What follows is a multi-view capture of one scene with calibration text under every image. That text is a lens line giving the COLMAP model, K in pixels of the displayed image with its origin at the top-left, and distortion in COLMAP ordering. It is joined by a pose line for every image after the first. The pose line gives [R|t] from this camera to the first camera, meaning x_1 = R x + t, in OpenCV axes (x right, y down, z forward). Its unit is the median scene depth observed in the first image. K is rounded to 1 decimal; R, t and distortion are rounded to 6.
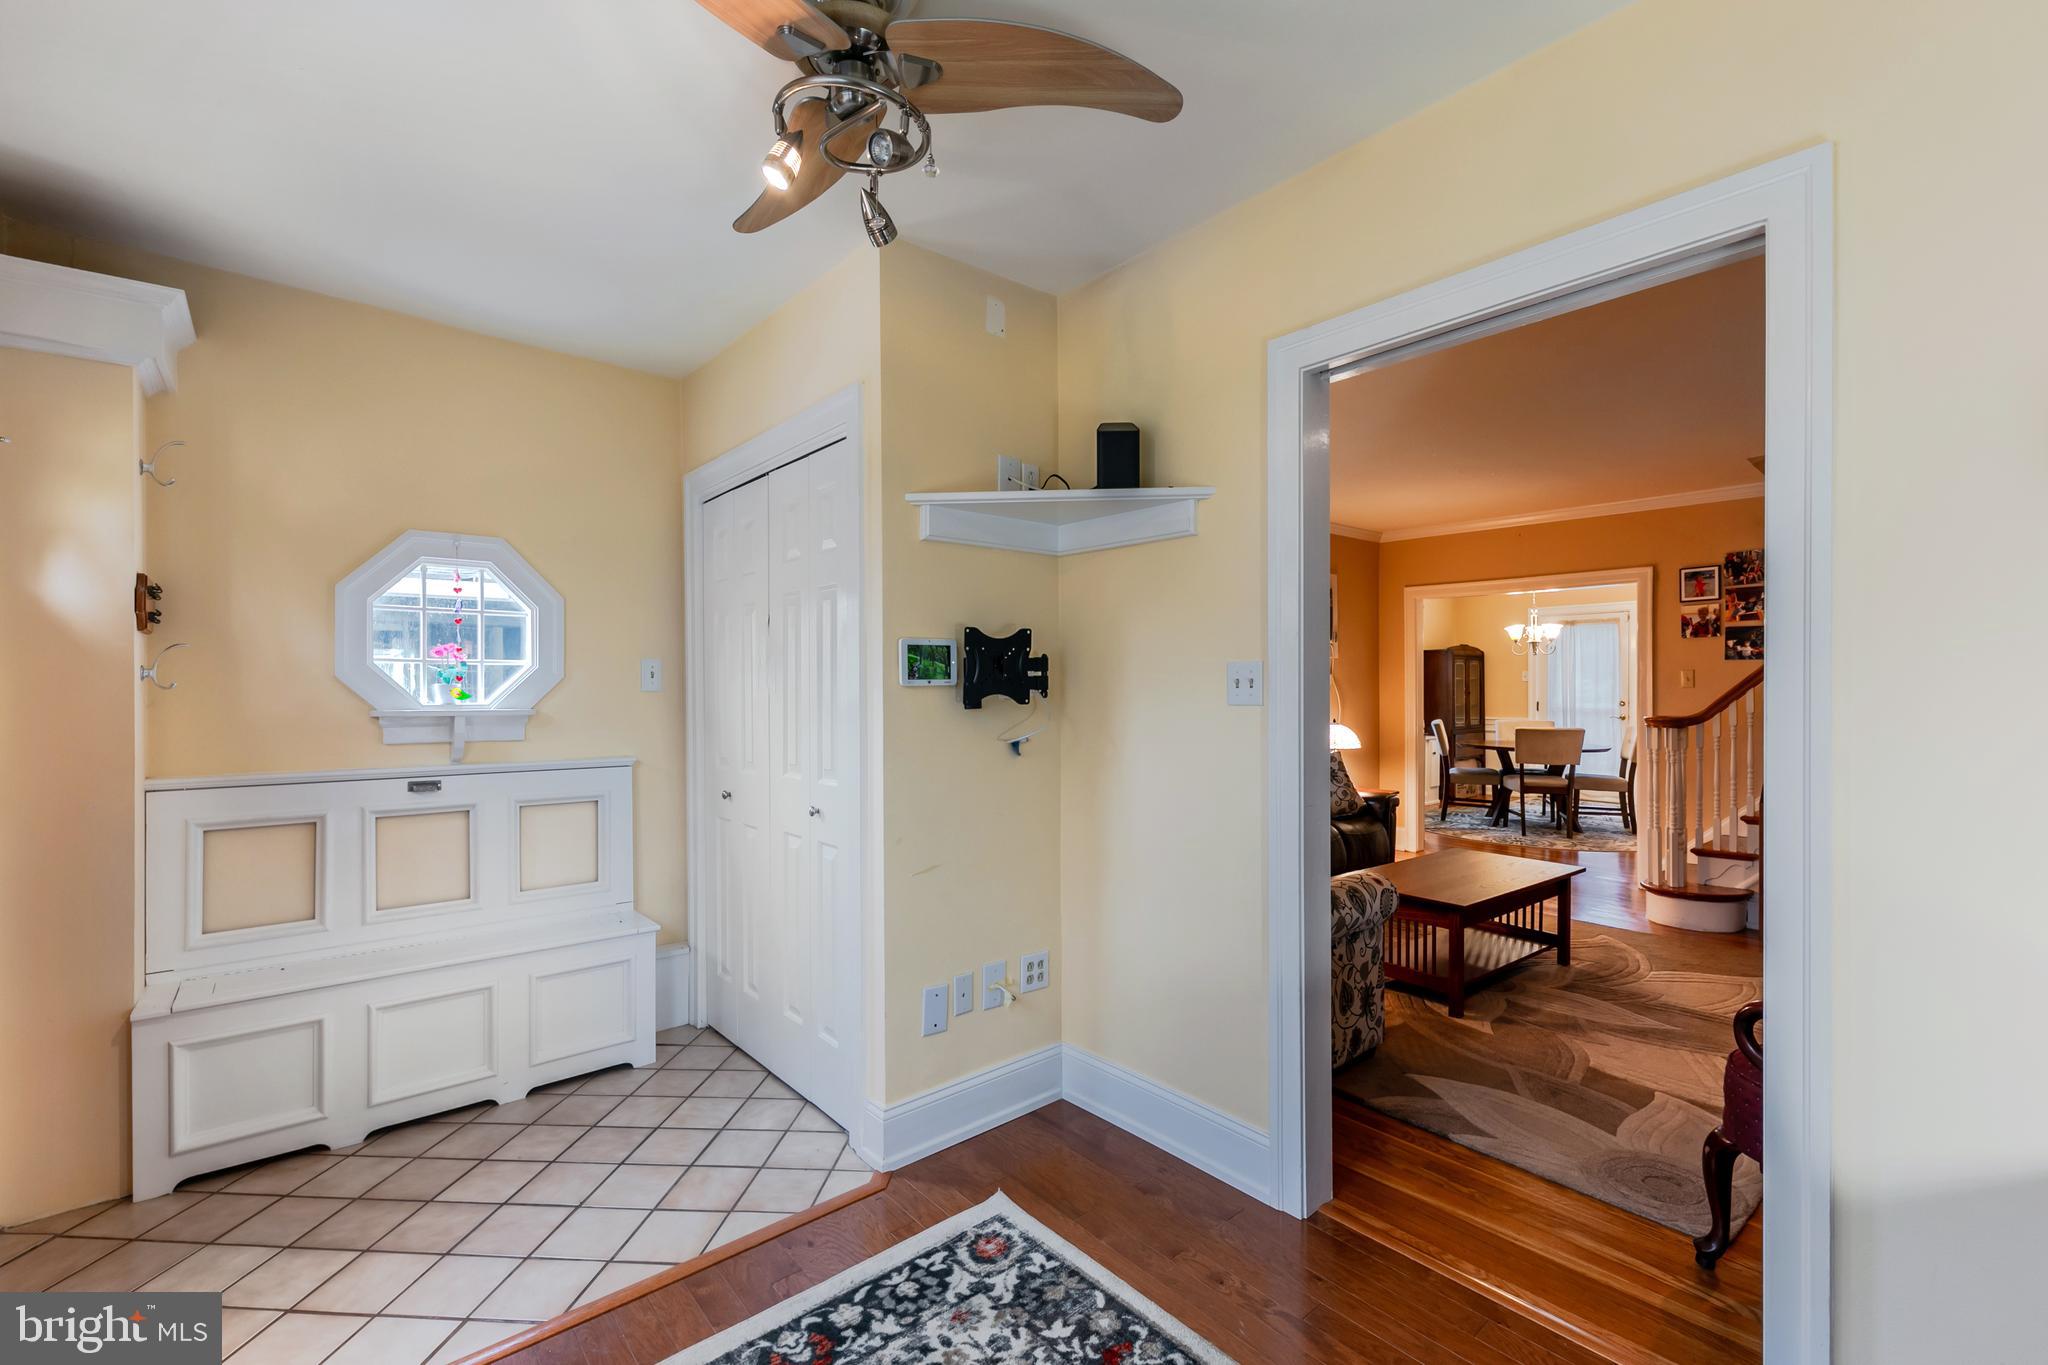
lens RADIAL K [[874.3, 0, 944.8], [0, 874.3, 695.3], [0, 0, 1]] dist [0.006998, -0.004205]
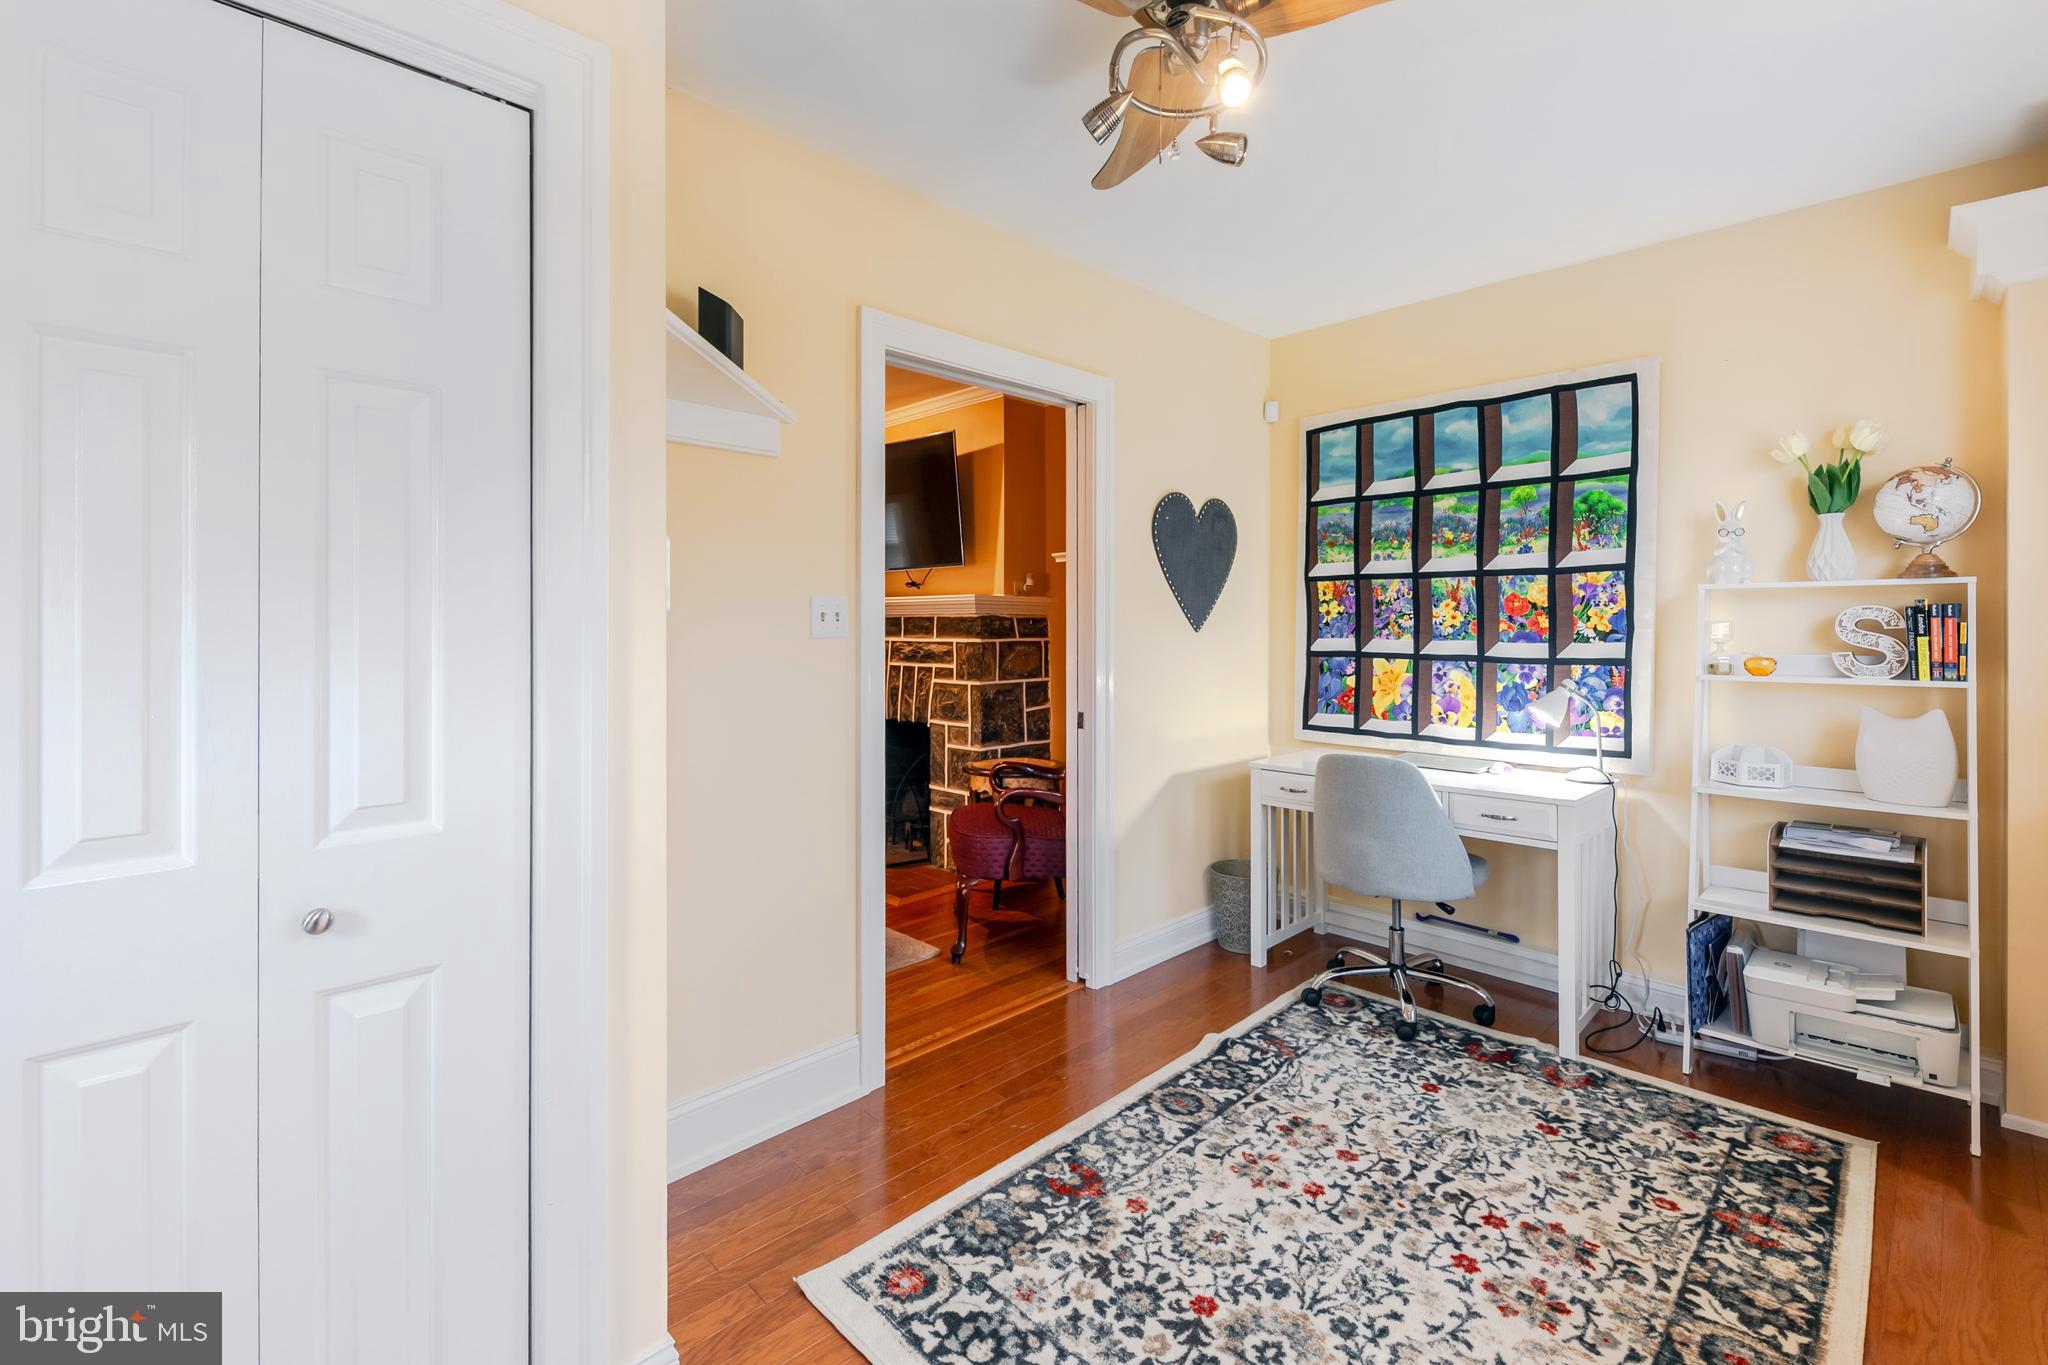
lens RADIAL K [[874.3, 0, 1131.5], [0, 874.3, 616.1], [0, 0, 1]] dist [0.006998, -0.004205]
pose [[-0.187774, 0.007358, 0.982185, -0.699729], [0.009762, 0.999937, -0.005625, -0.004043], [-0.982164, 0.008532, -0.187834, 0.801371]]
